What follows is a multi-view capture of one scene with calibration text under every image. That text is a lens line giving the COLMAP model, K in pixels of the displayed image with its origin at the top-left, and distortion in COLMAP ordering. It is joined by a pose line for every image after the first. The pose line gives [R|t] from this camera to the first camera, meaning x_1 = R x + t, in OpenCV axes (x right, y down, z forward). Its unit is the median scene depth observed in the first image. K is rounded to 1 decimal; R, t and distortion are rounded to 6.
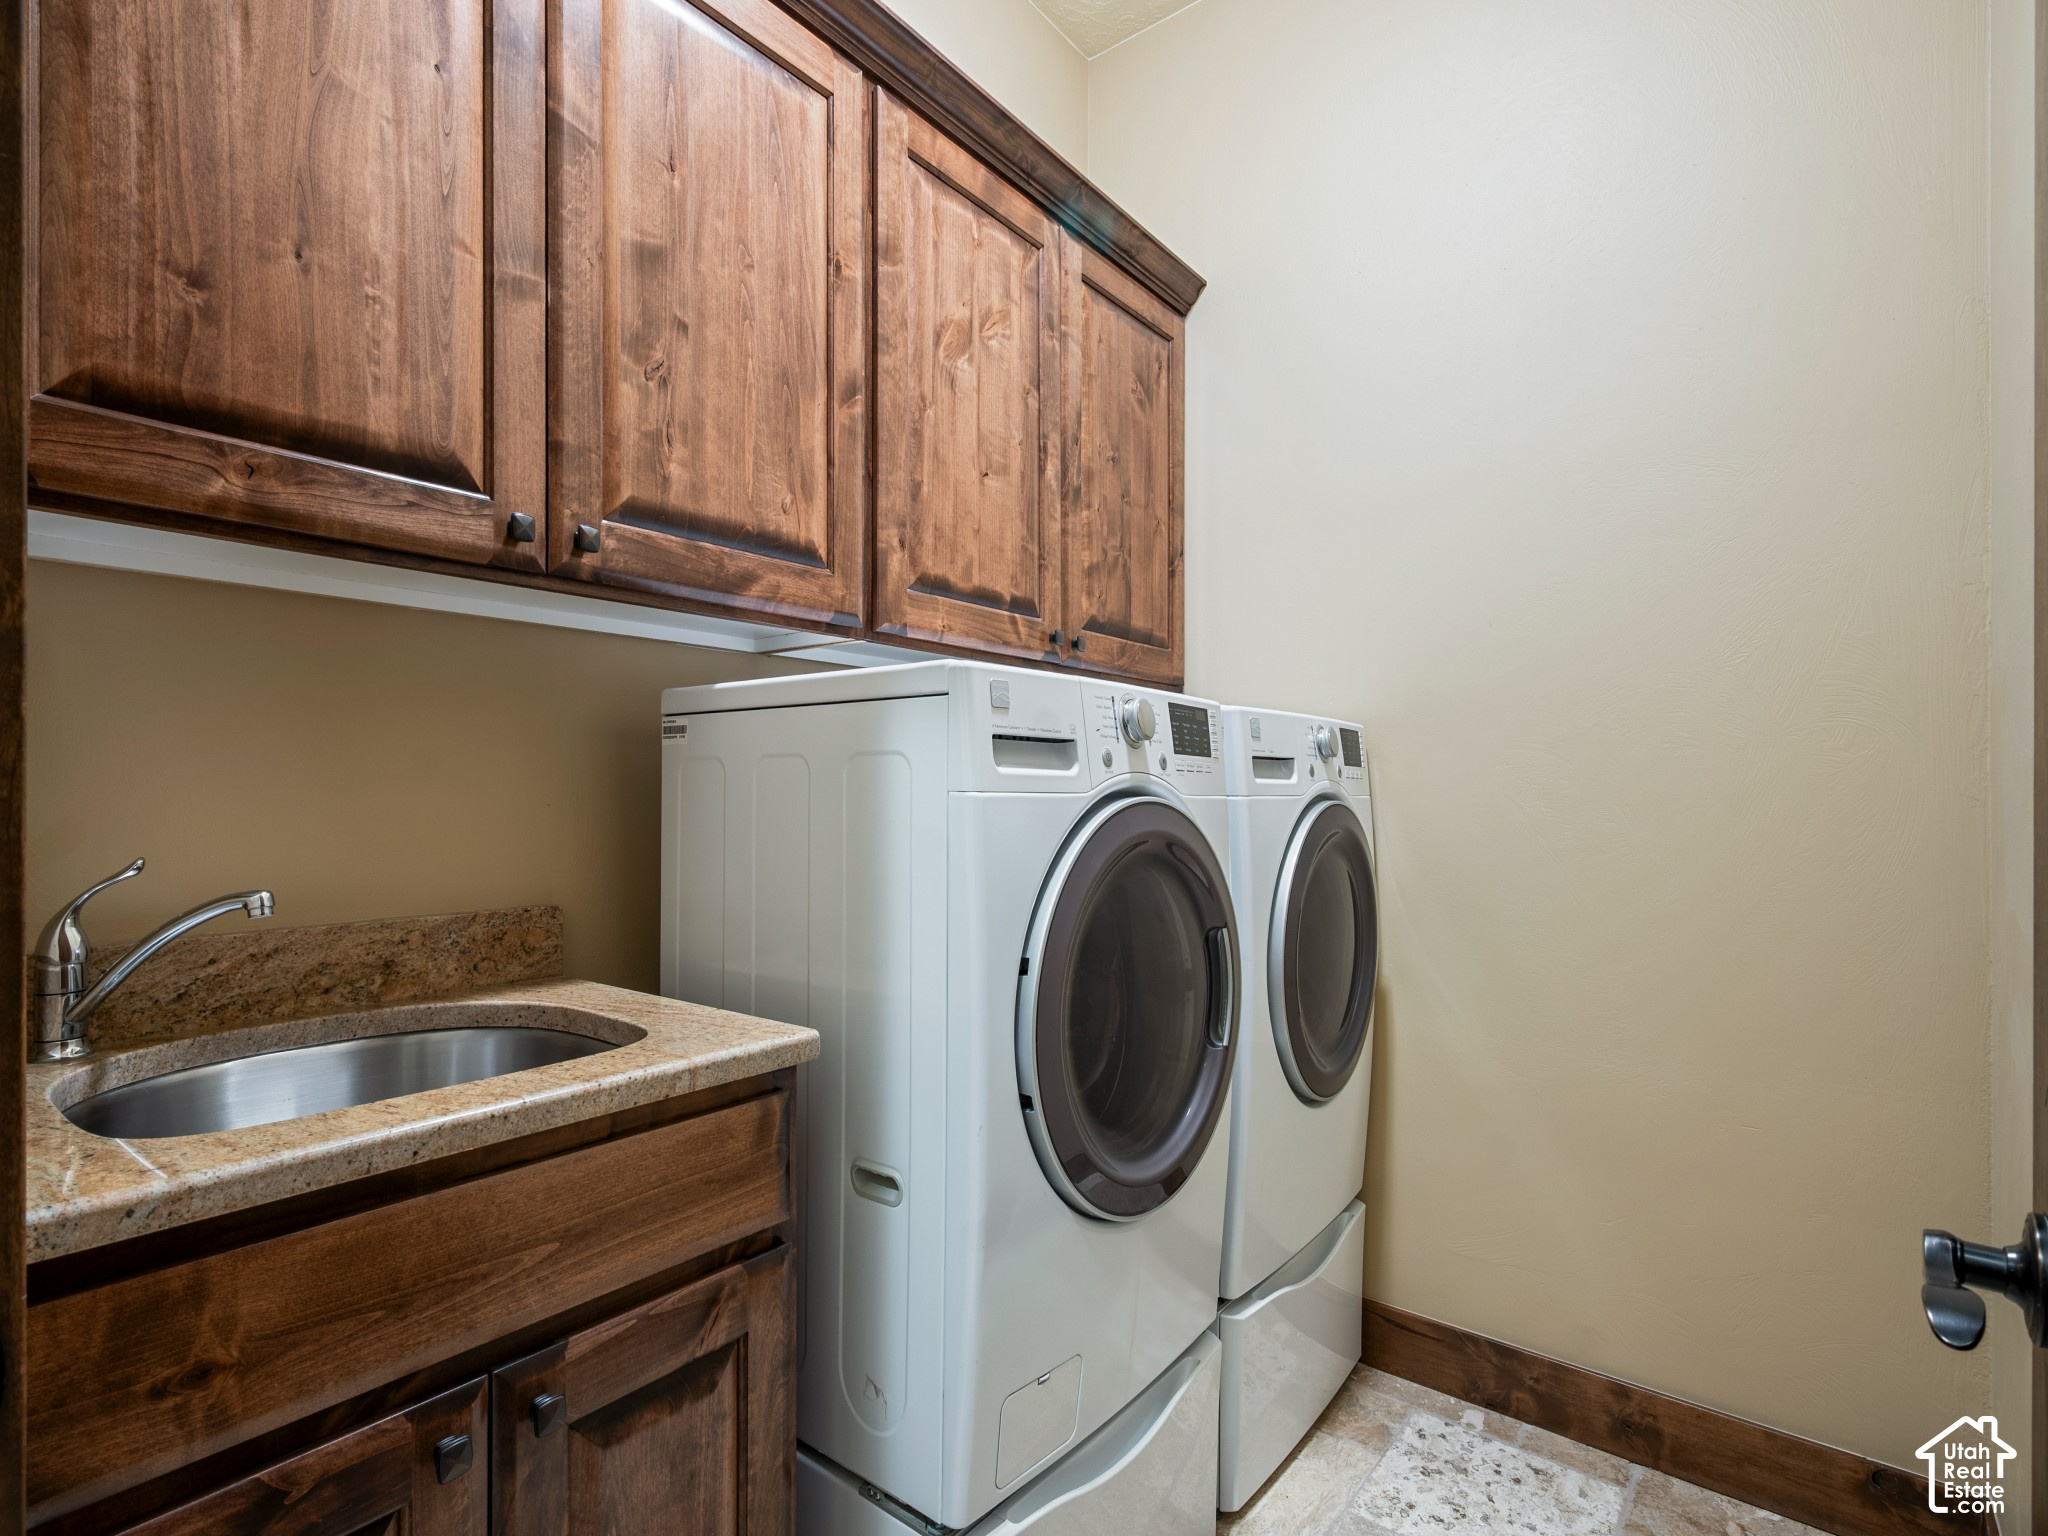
lens RADIAL K [[1020.2, 0, 1023.9], [0, 1020.2, 763.6], [0, 0, 1]] dist [0.002297, -0.000355]
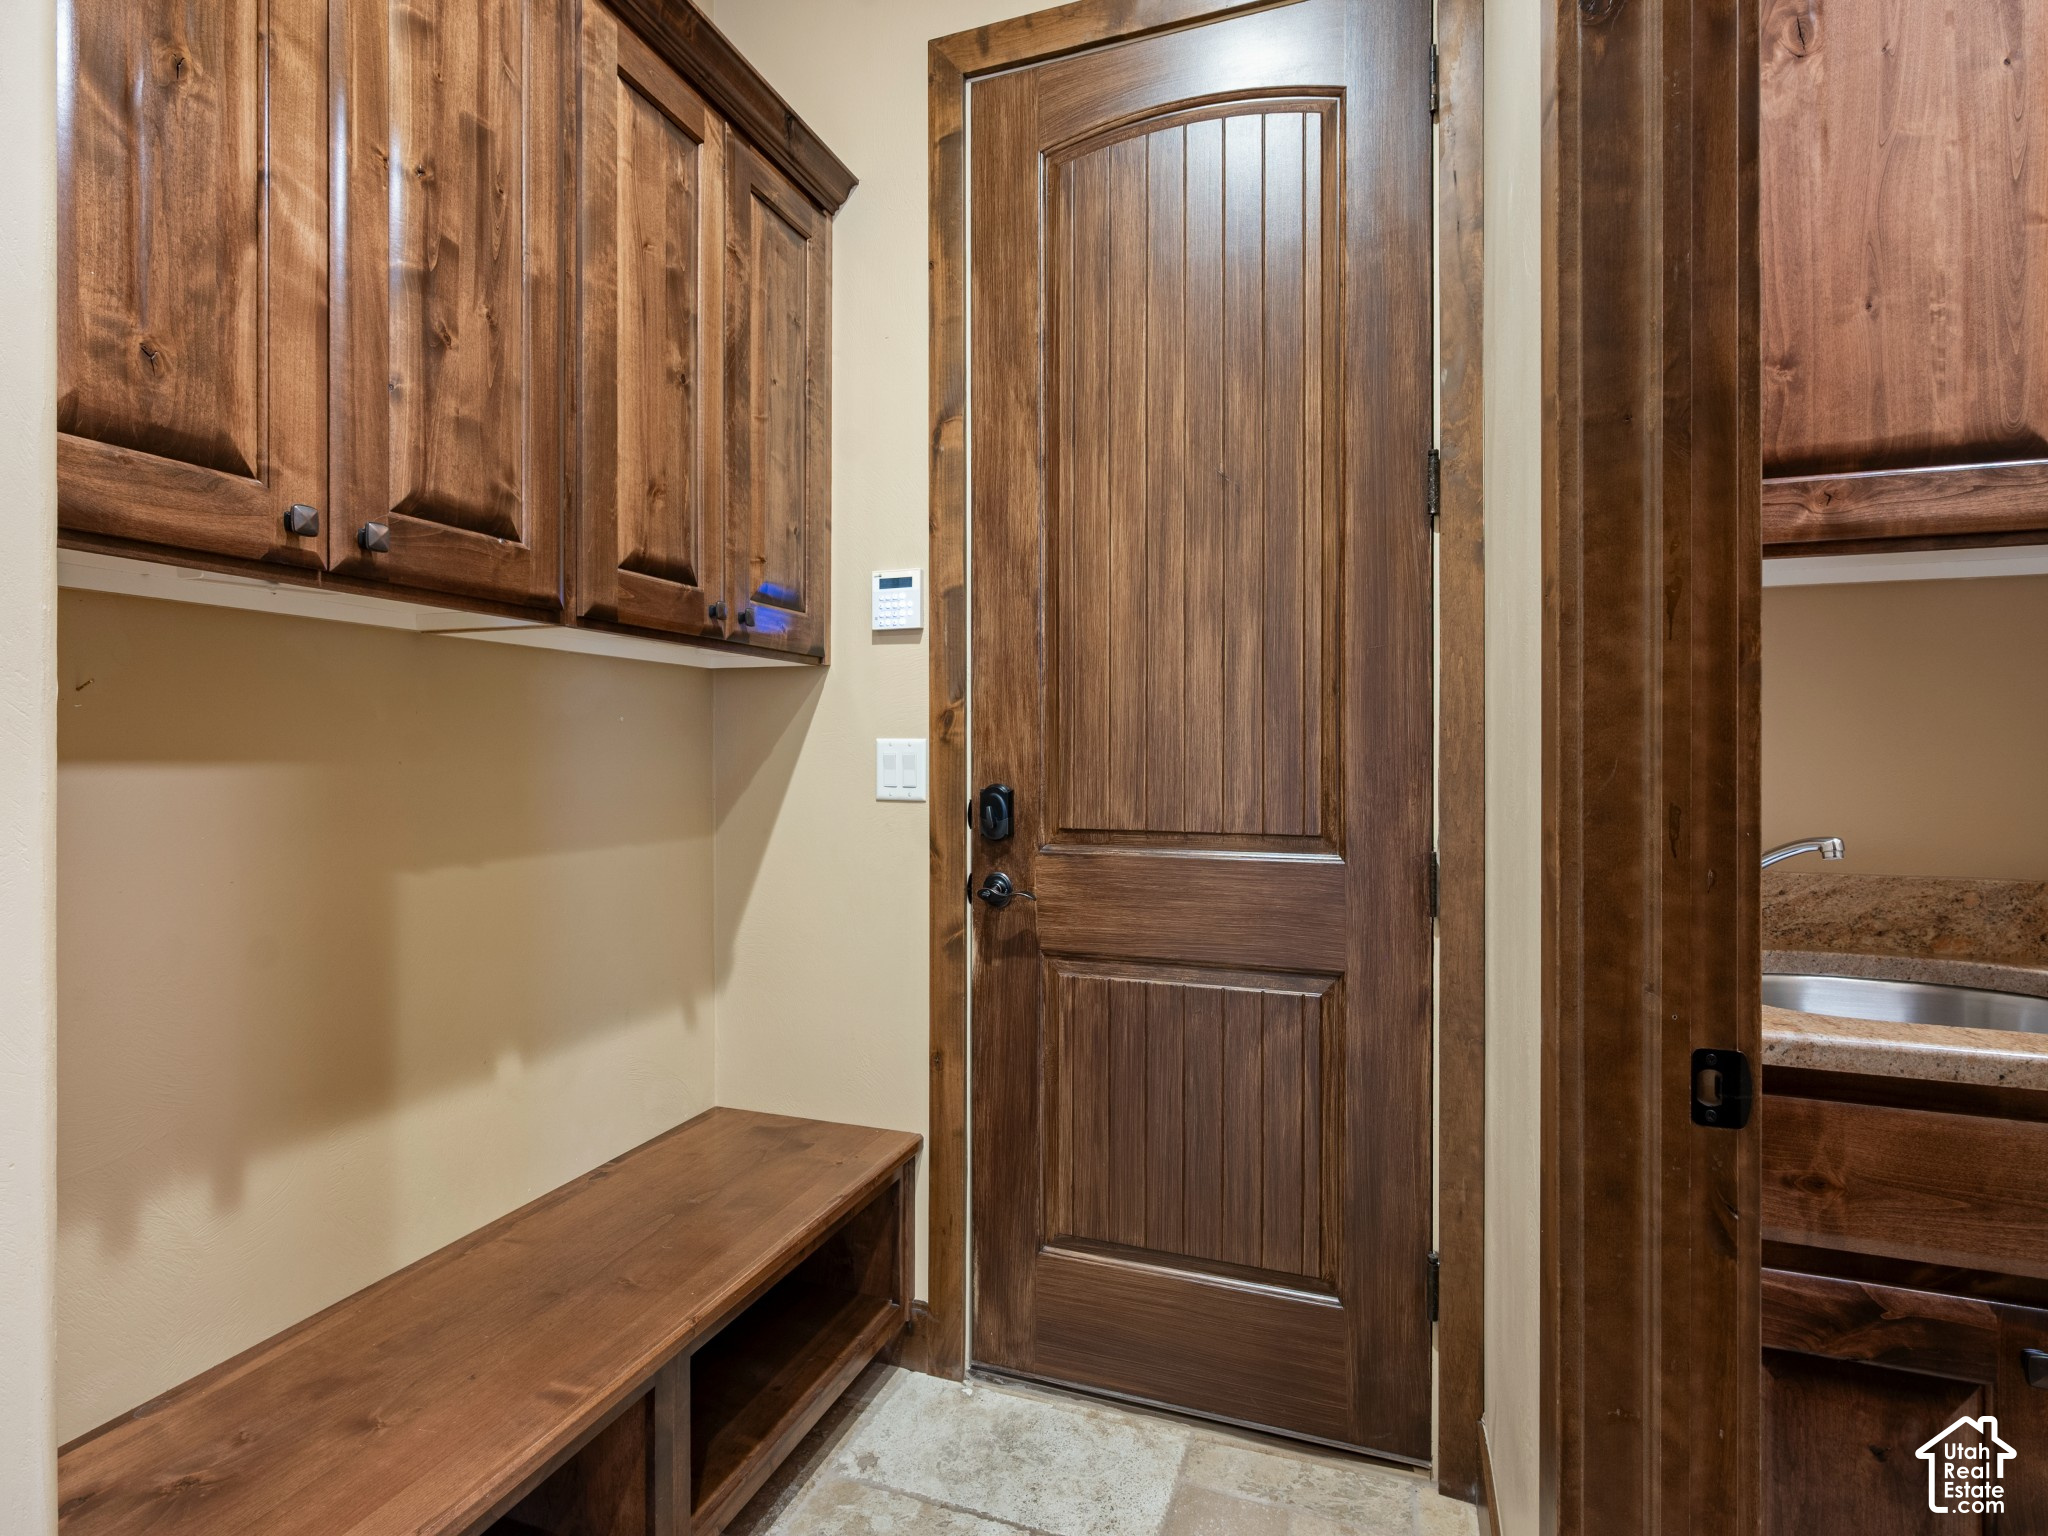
lens RADIAL K [[1020.2, 0, 1023.9], [0, 1020.2, 763.6], [0, 0, 1]] dist [0.002297, -0.000355]
pose [[0.312413, 0.009882, -0.949895, 0.113973], [0.024151, 0.999540, 0.018342, -0.009774], [0.949639, -0.028671, 0.312031, -0.308537]]
